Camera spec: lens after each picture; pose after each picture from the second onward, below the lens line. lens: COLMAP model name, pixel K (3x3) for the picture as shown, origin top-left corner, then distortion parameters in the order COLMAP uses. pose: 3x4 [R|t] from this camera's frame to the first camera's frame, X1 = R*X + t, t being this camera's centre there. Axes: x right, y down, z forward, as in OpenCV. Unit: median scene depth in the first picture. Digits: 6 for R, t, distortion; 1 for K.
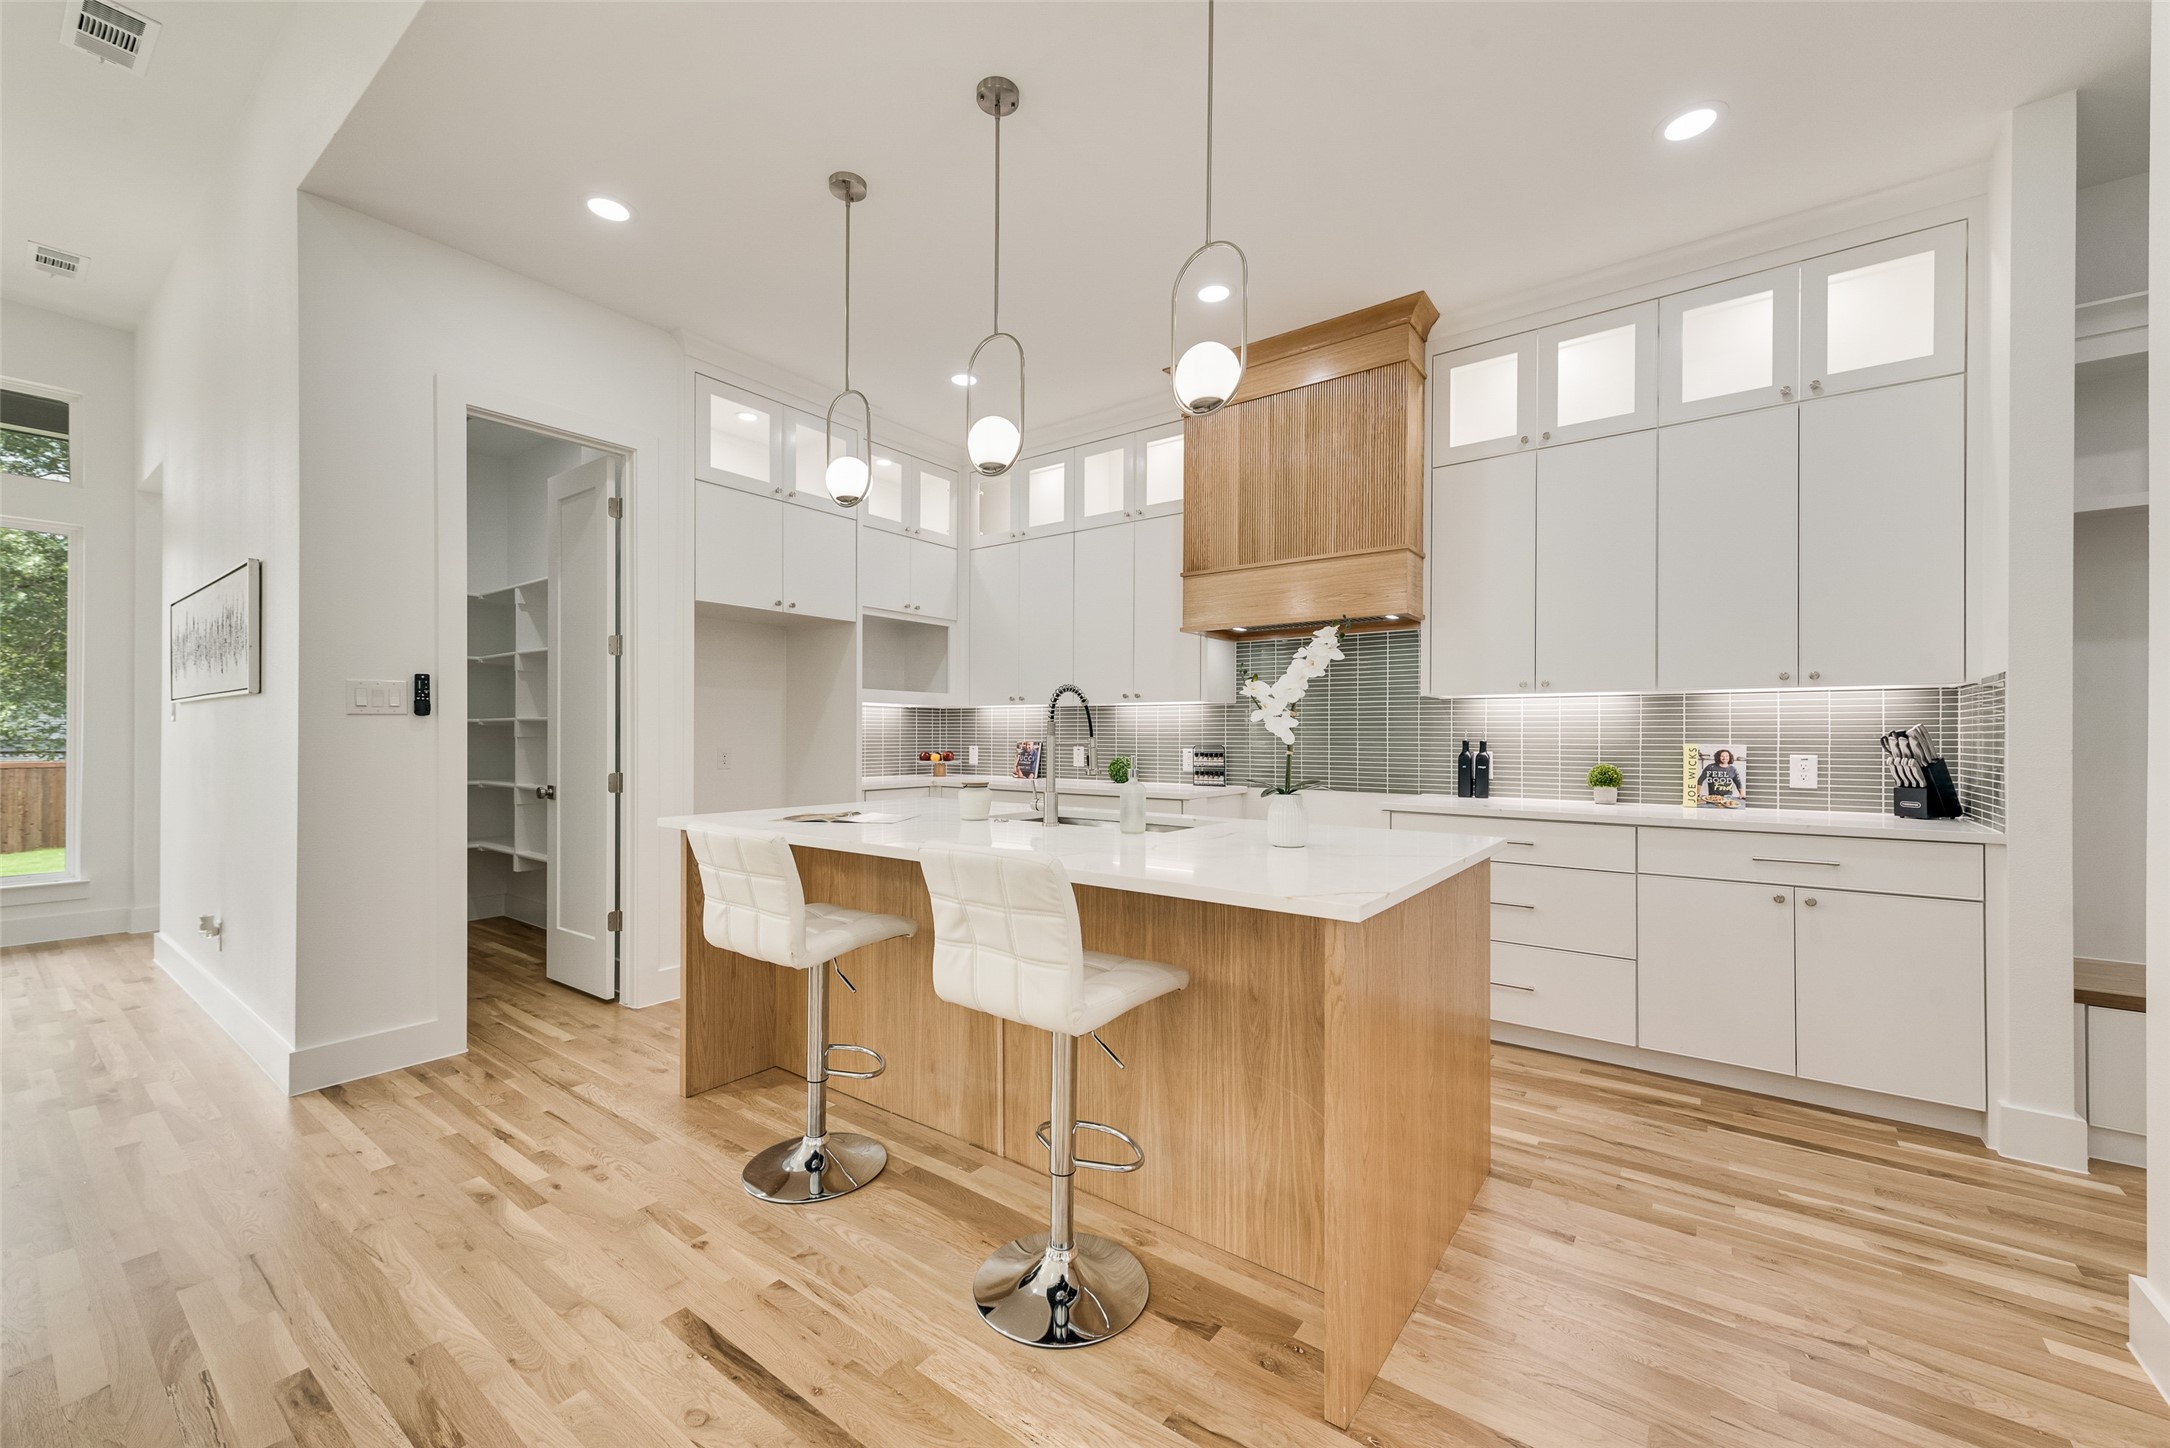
lens RADIAL K [[848.9, 0, 1086.1], [0, 848.9, 734.5], [0, 0, 1]] dist [0.012333, -0.002966]
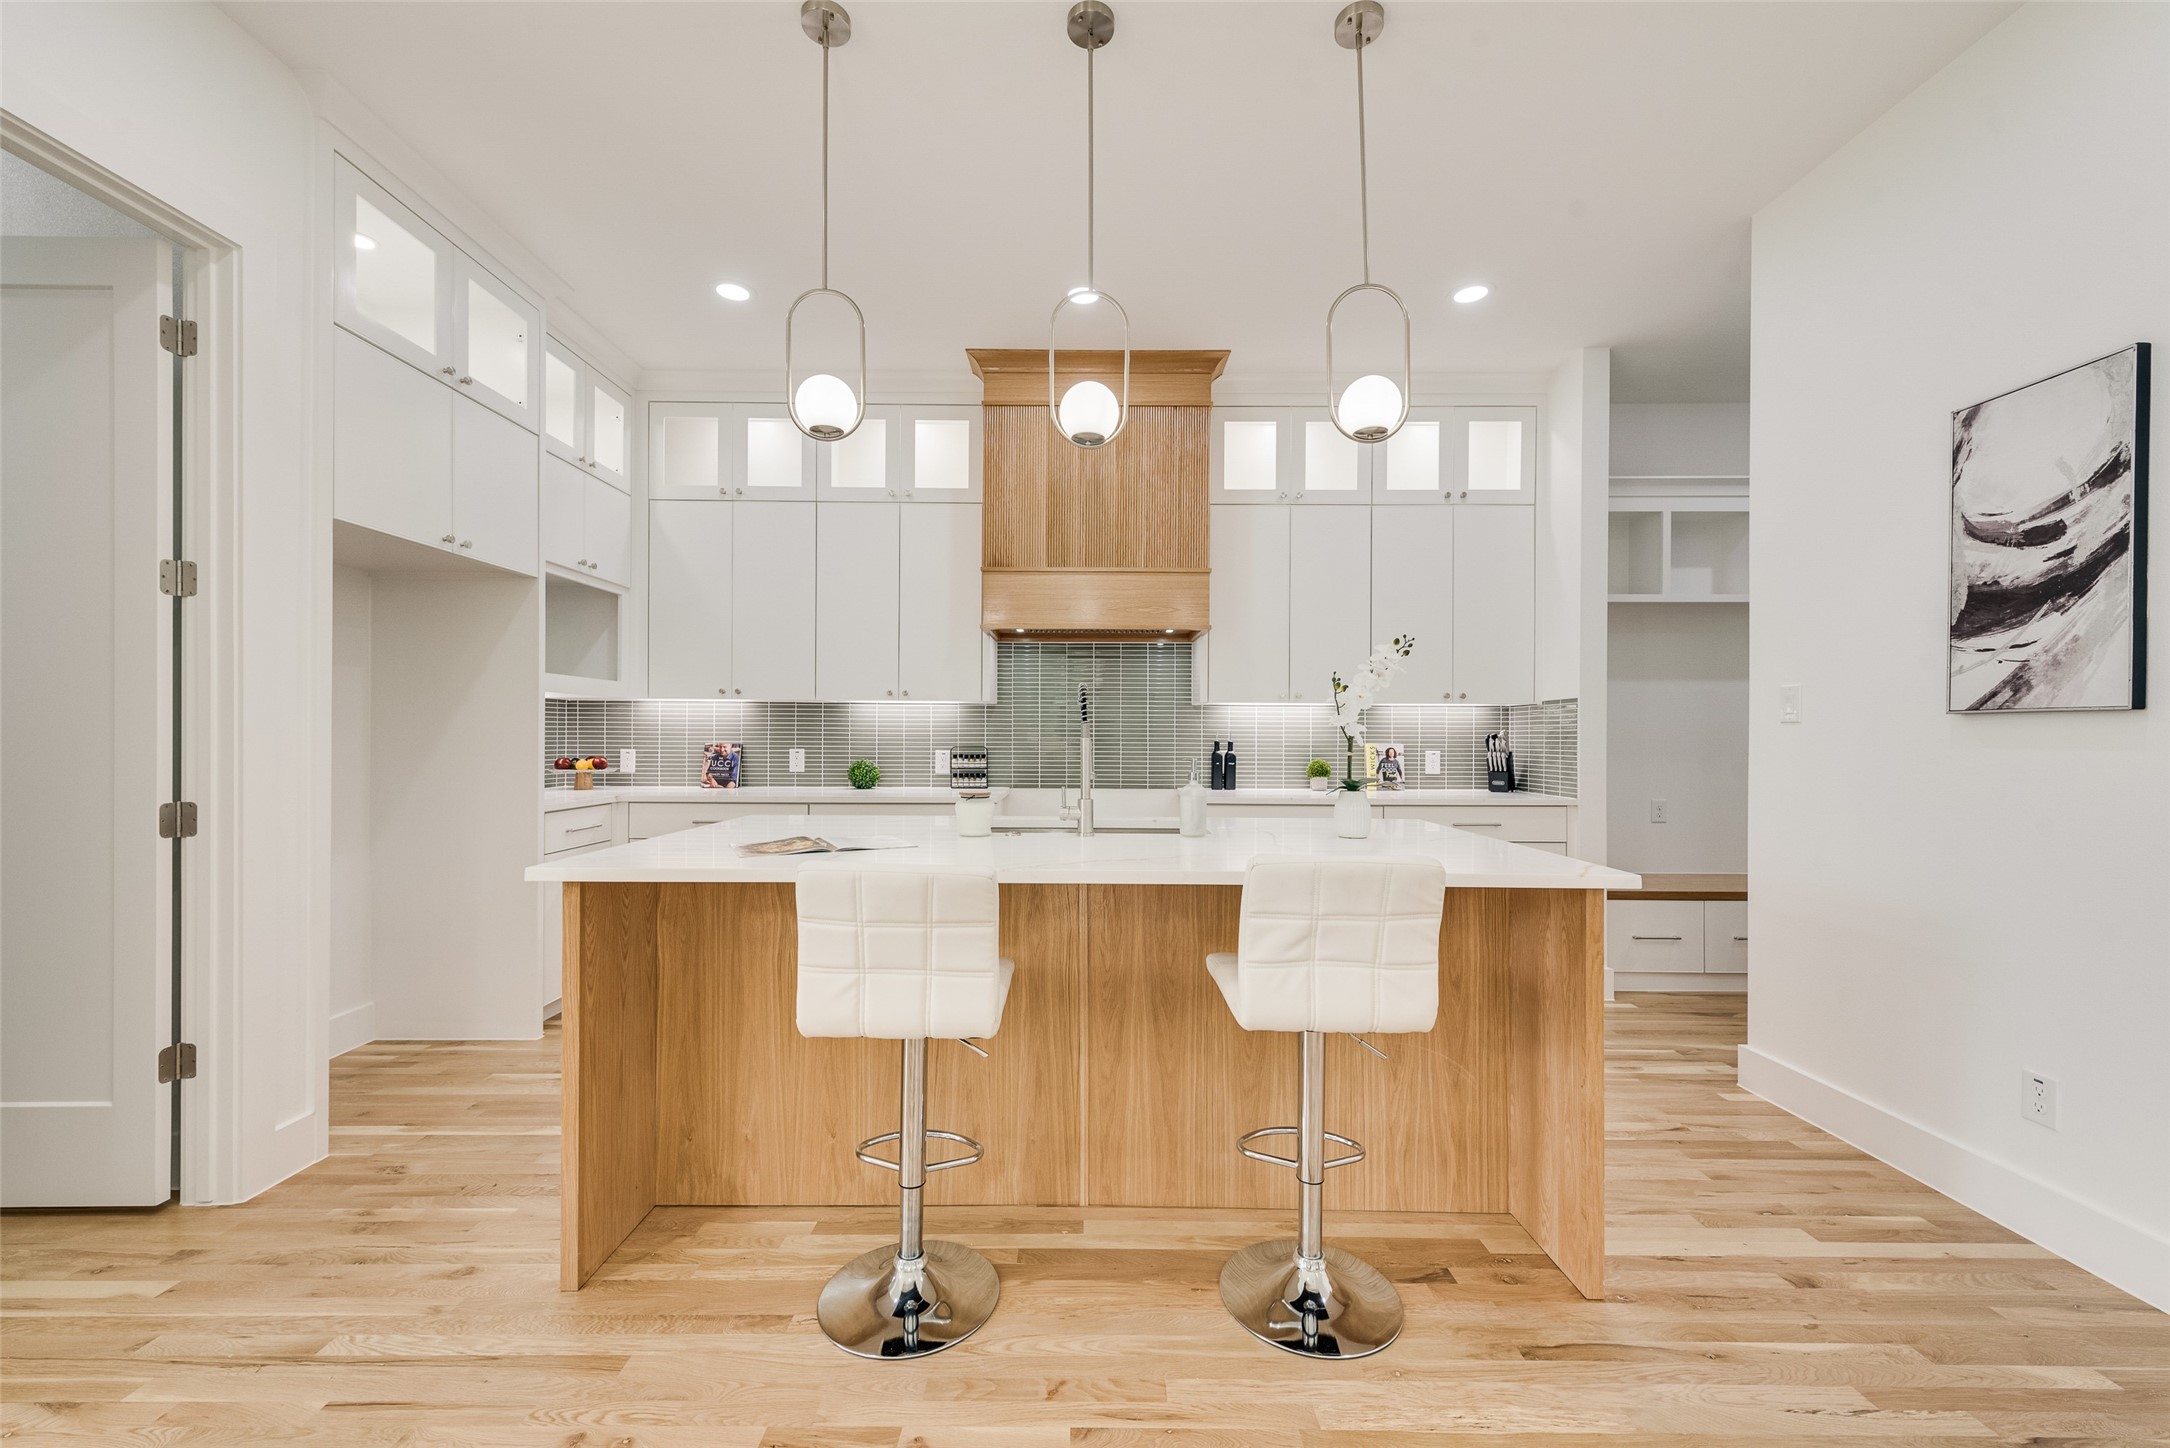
lens RADIAL K [[848.9, 0, 1085.5], [0, 848.9, 735.9], [0, 0, 1]] dist [0.012333, -0.002966]
pose [[0.801452, 0.001090, 0.598058, -0.449400], [-0.002688, 0.999995, 0.001780, -0.002012], [-0.598053, -0.003034, 0.801450, 0.196748]]
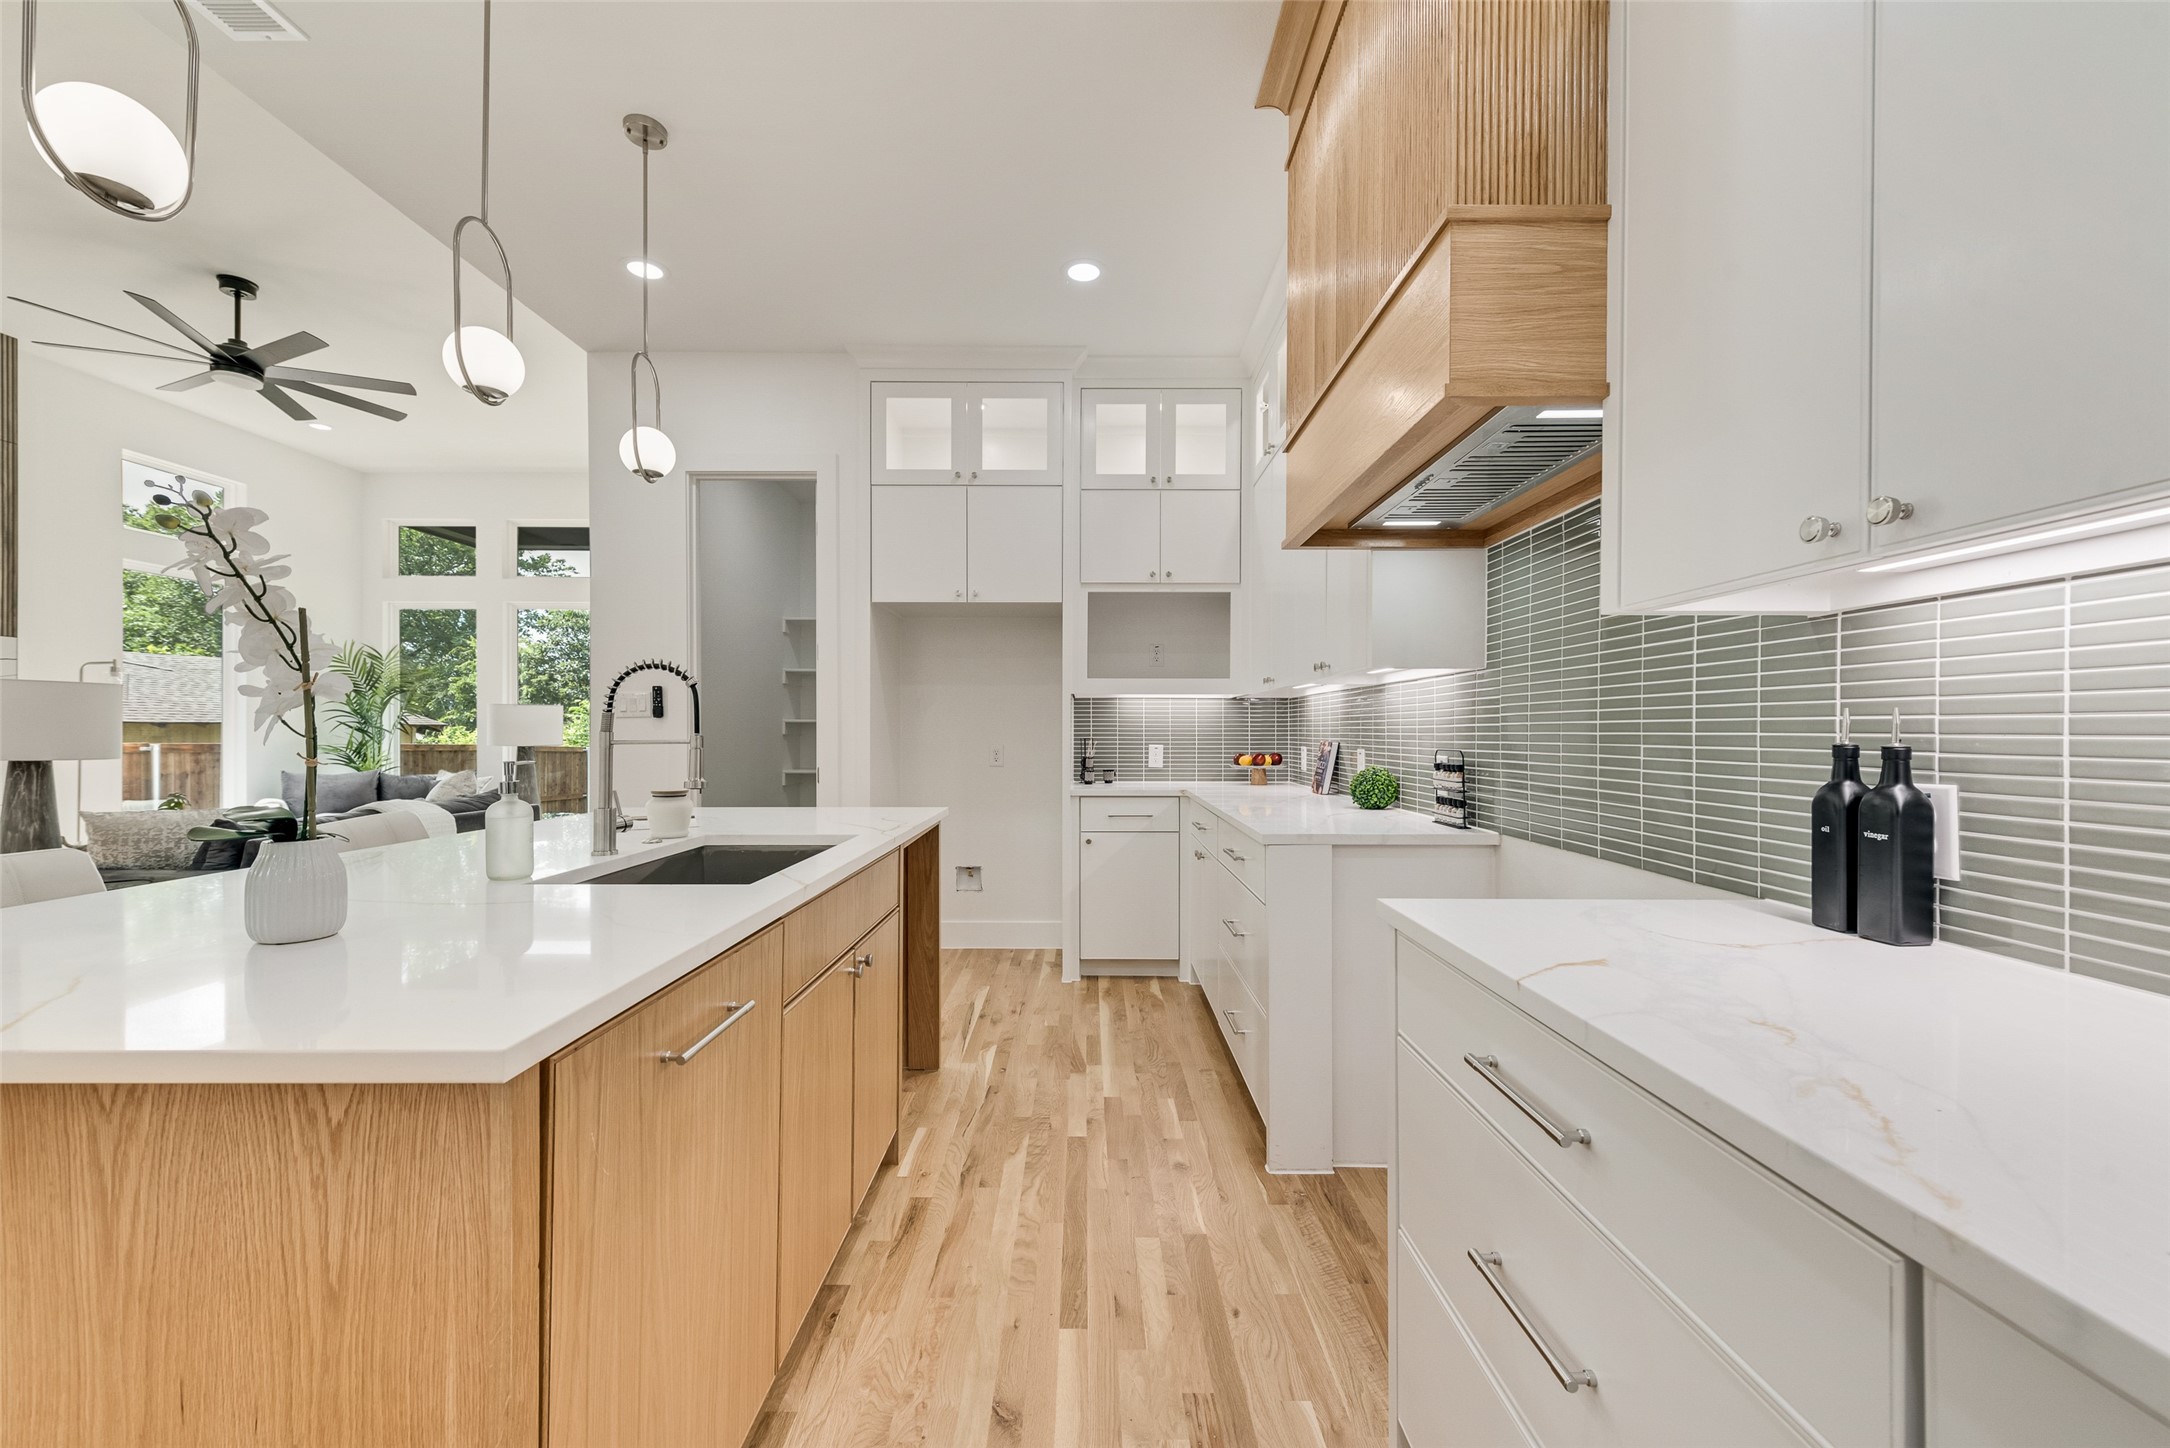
lens RADIAL K [[848.9, 0, 1082.3], [0, 848.9, 735.9], [0, 0, 1]] dist [0.012333, -0.002966]
pose [[0.592213, 0.001681, -0.805780, 0.602617], [0.001402, 0.999994, 0.003116, 0.002810], [0.805781, -0.002975, 0.592207, 0.678384]]
